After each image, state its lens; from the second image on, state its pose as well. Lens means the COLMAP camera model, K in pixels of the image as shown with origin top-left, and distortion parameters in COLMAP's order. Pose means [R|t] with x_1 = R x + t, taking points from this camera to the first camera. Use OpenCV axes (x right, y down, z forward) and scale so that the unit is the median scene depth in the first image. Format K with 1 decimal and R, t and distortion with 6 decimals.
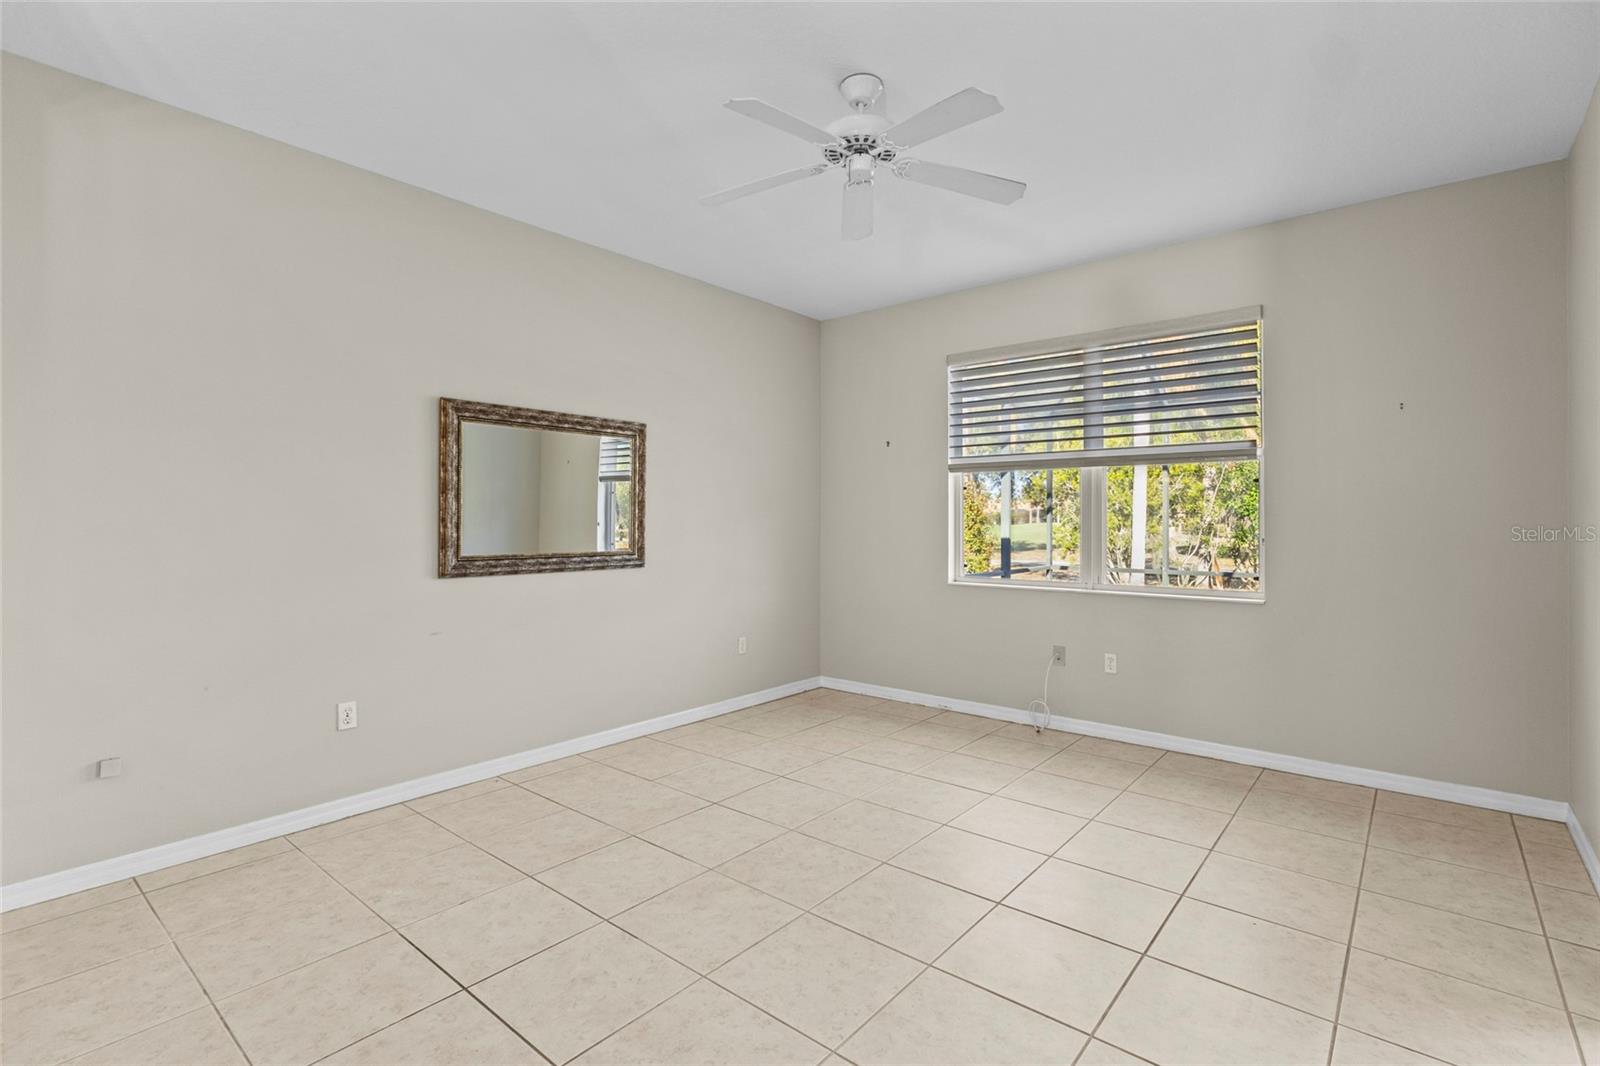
lens RADIAL K [[743.3, 0, 794.4], [0, 743.3, 529.6], [0, 0, 1]] dist [0.009225, 0.000452]
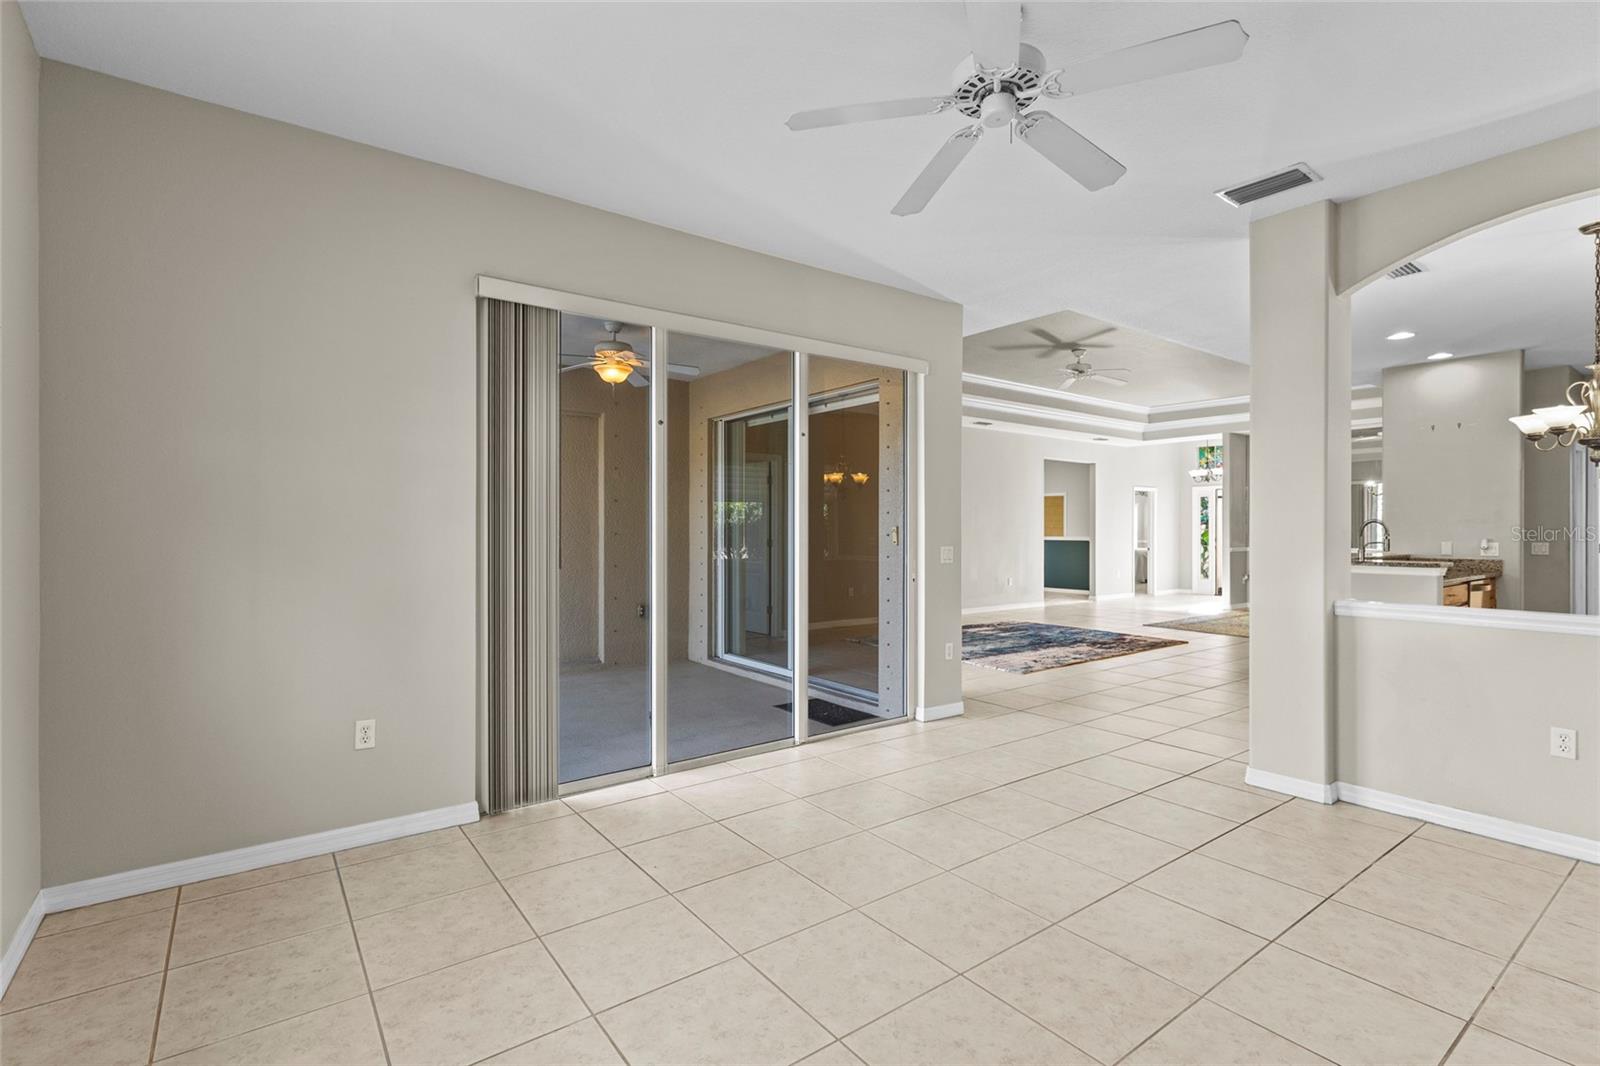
lens RADIAL K [[739.2, 0, 791.5], [0, 739.2, 530.9], [0, 0, 1]] dist [0.005150, 0.000775]
pose [[-0.972795, -0.003980, 0.231634, 0.086440], [-0.000198, 0.999866, 0.016350, -0.016141], [-0.231668, 0.015860, -0.972666, 1.338599]]
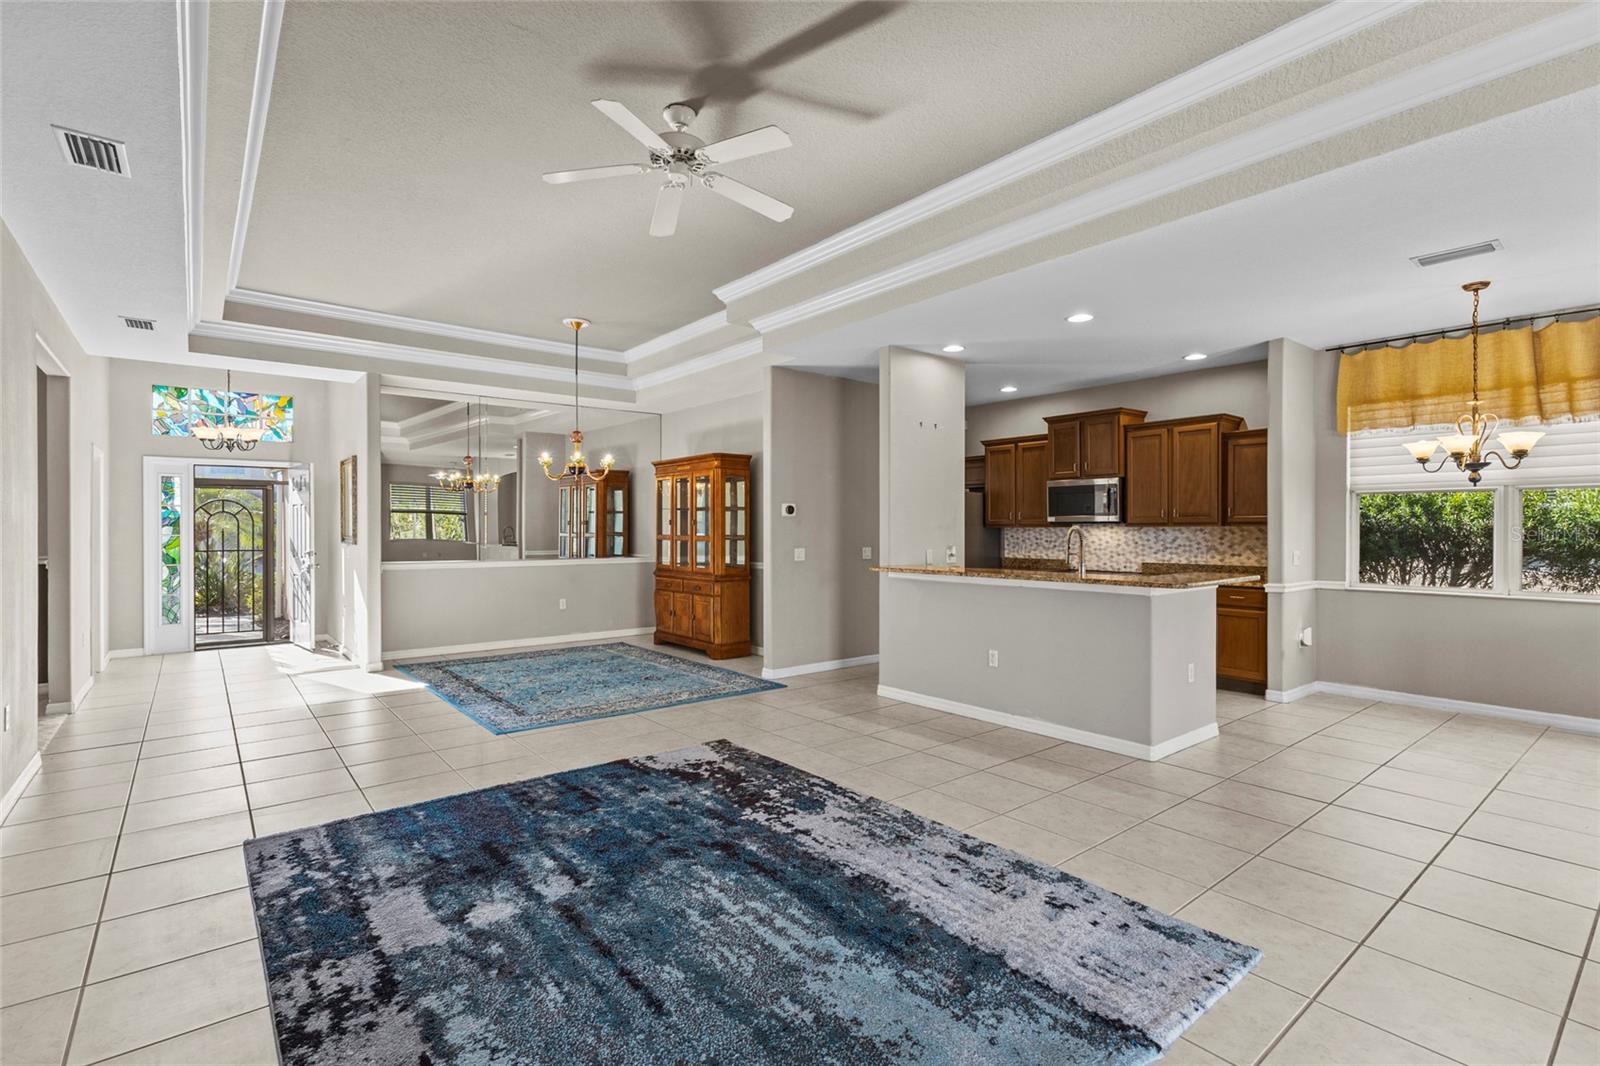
lens RADIAL K [[743.3, 0, 794.4], [0, 743.3, 529.6], [0, 0, 1]] dist [0.009225, 0.000452]
pose [[-0.189663, -0.001636, -0.981848, 0.654566], [-0.013188, 0.999913, 0.000881, -0.002950], [0.981761, 0.013116, -0.189668, -0.739980]]
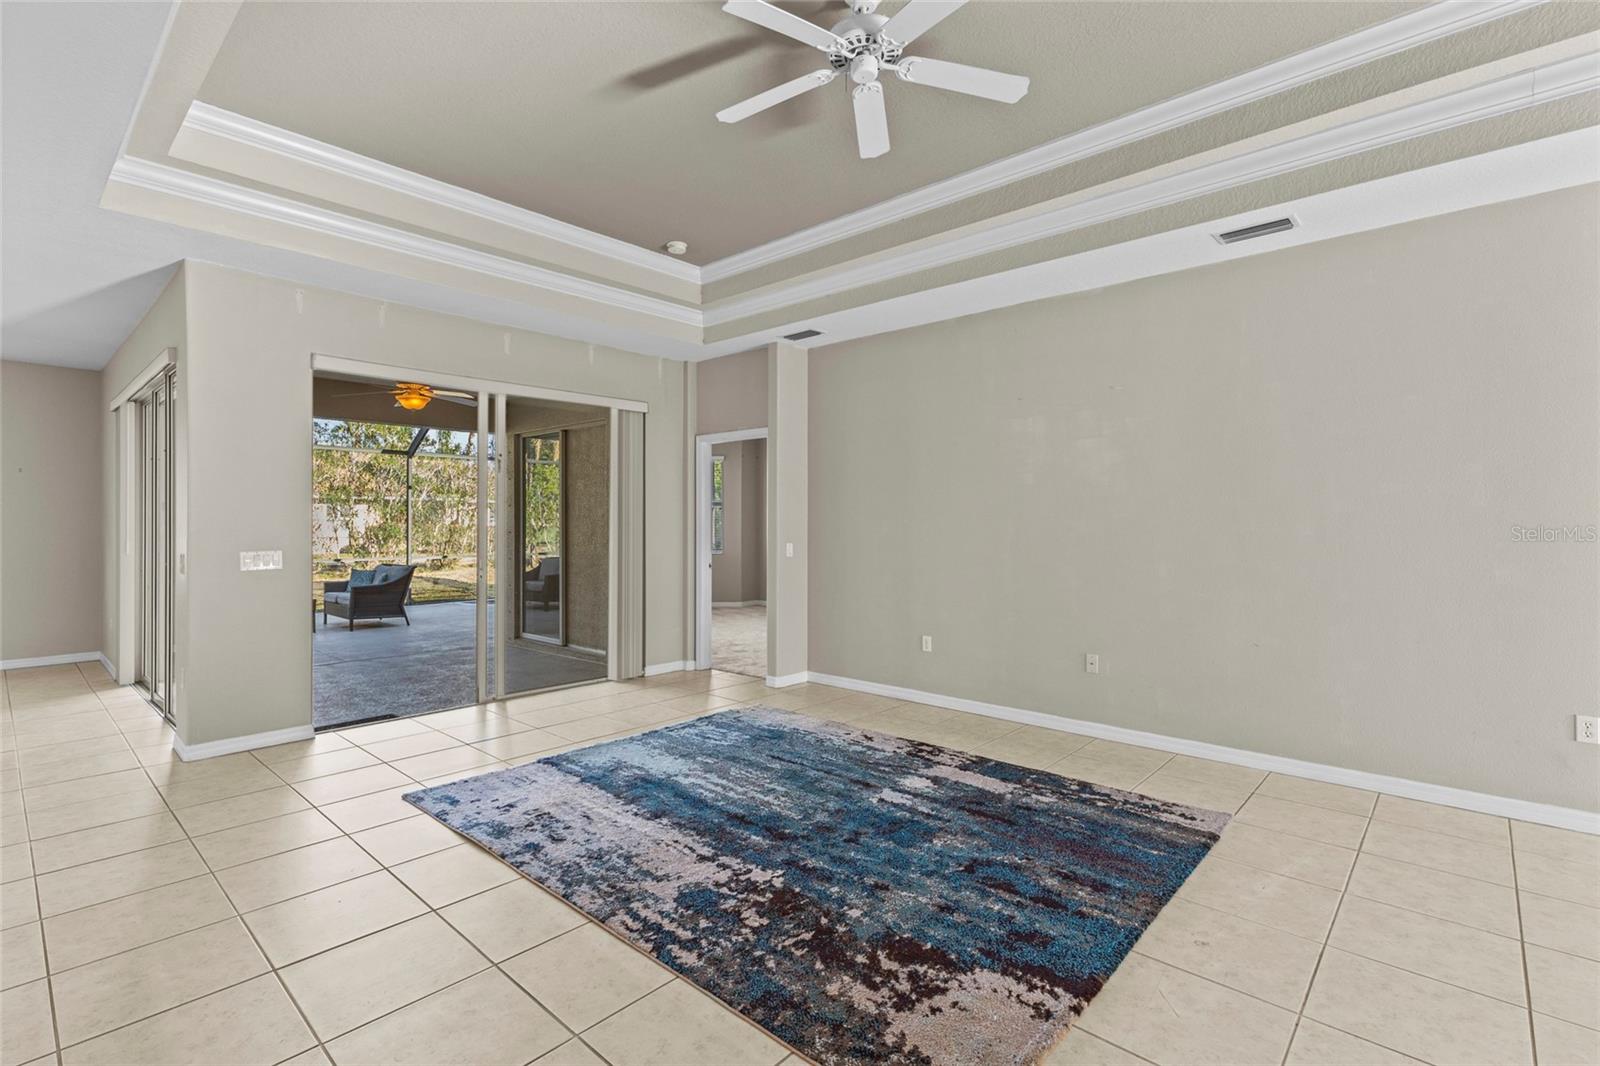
lens RADIAL K [[745.7, 0, 796.3], [0, 745.7, 516.5], [0, 0, 1]] dist [-0.001638, 0.000594]
pose [[0.041304, 0.006154, 0.999128, -0.972854], [0.012079, 0.999905, -0.006658, -0.001691], [-0.999074, 0.012344, 0.041226, -1.020690]]
